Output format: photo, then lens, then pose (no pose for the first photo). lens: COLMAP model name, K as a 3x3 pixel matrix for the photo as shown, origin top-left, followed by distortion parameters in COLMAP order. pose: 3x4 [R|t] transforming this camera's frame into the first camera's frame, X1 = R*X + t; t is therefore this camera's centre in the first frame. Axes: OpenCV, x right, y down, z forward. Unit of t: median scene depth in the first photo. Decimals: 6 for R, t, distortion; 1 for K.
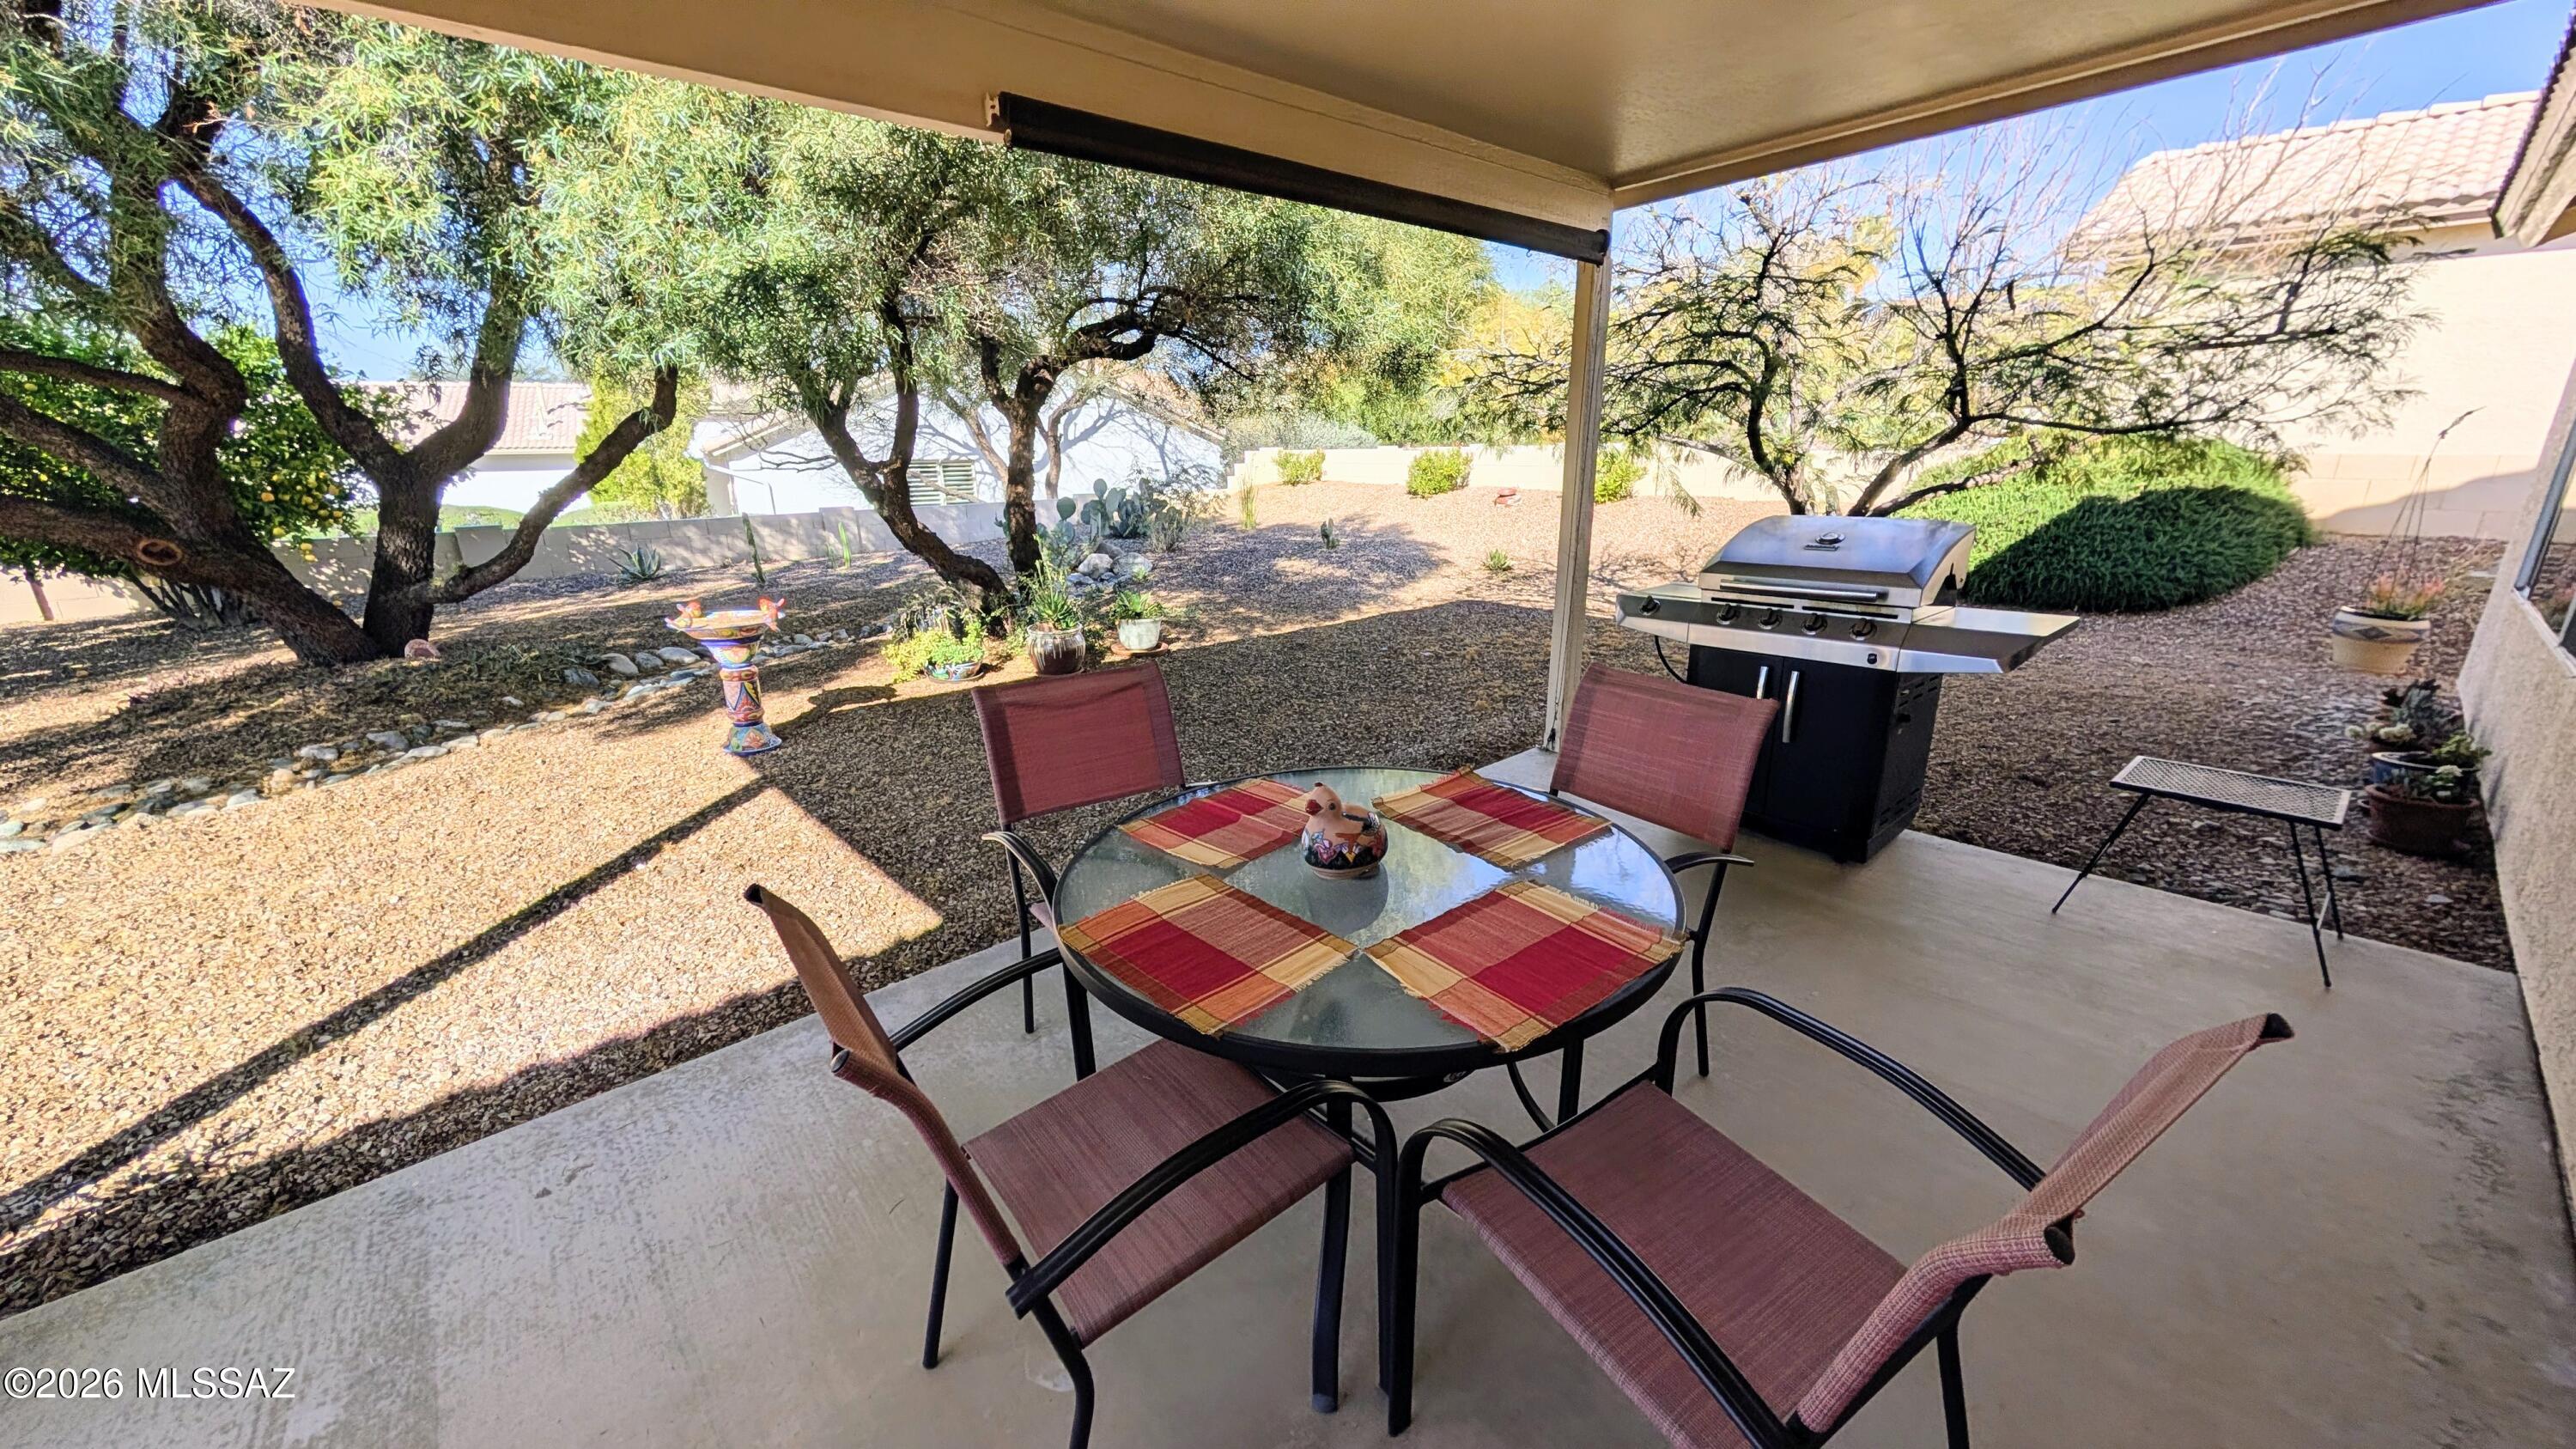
lens RADIAL K [[905.8, 0, 1288.0], [0, 905.8, 724.5], [0, 0, 1]] dist [0.000439, 0.000028]
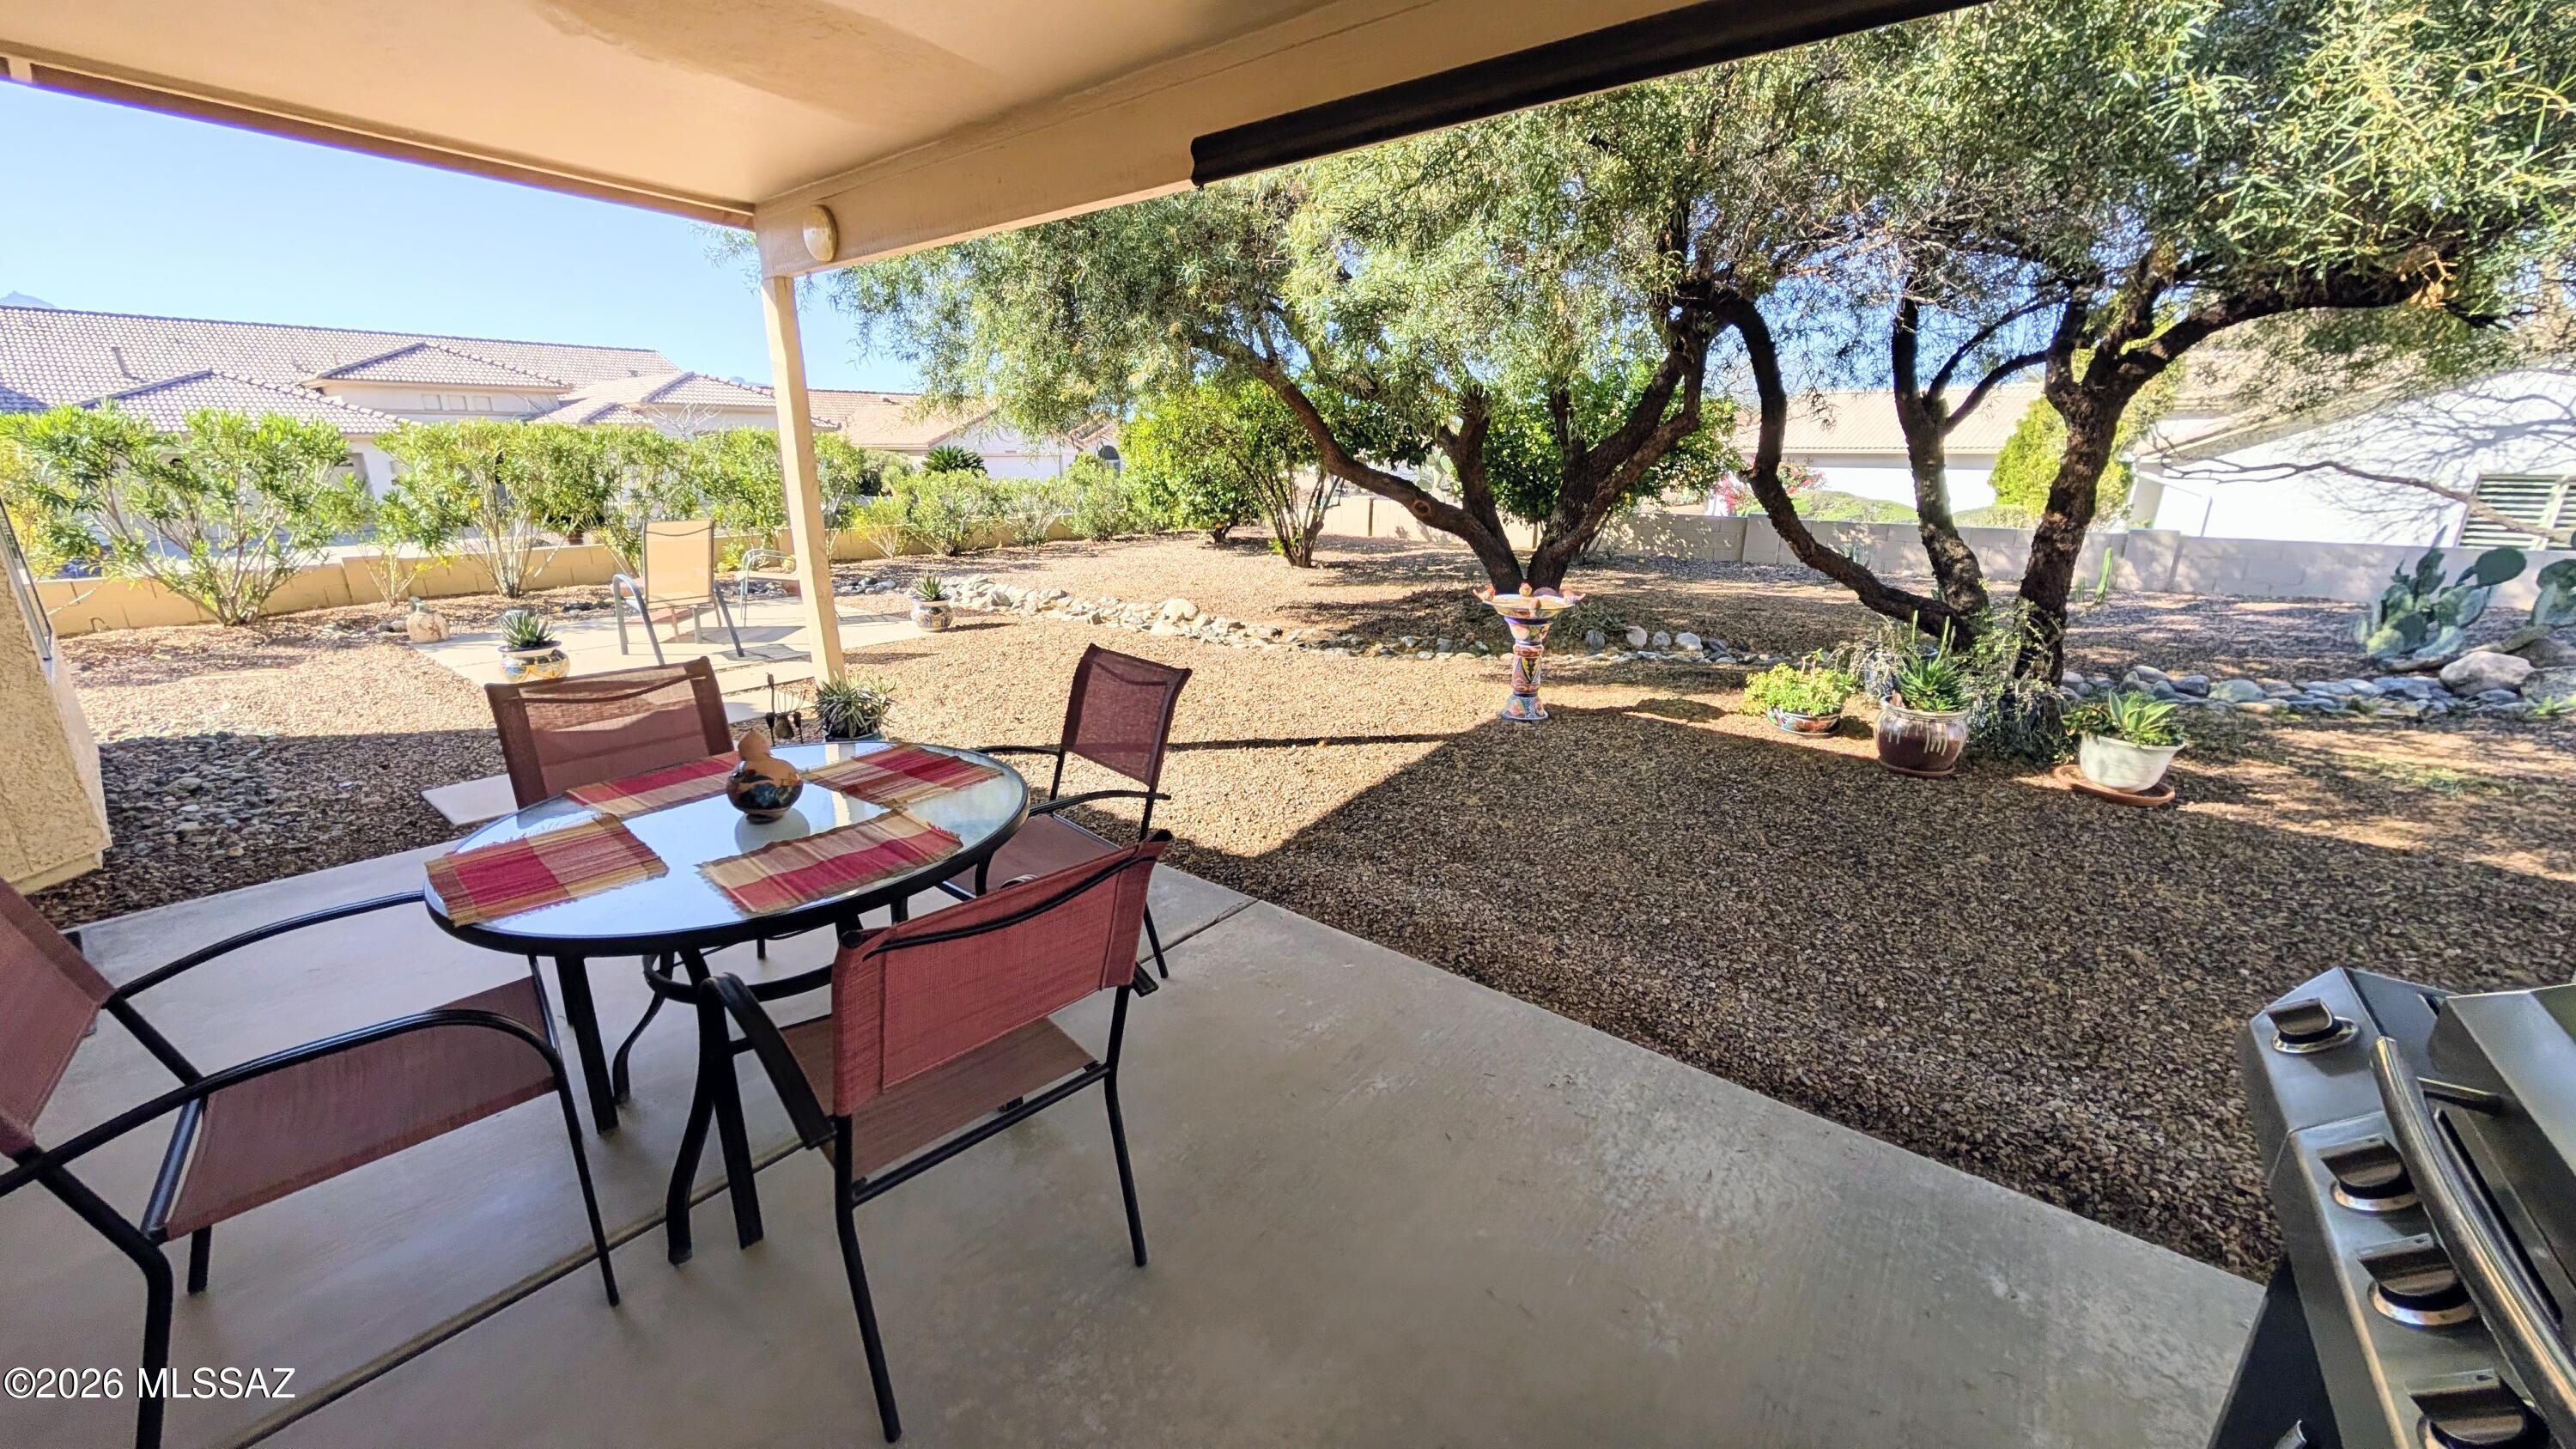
lens RADIAL K [[934.1, 0, 1290.5], [0, 934.1, 726.6], [0, 0, 1]] dist [0.000946, 0.000130]
pose [[0.201077, 0.296152, -0.933736, 0.536319], [-0.301620, 0.925612, 0.228622, -0.172716], [0.931983, 0.235663, 0.275445, 0.511455]]
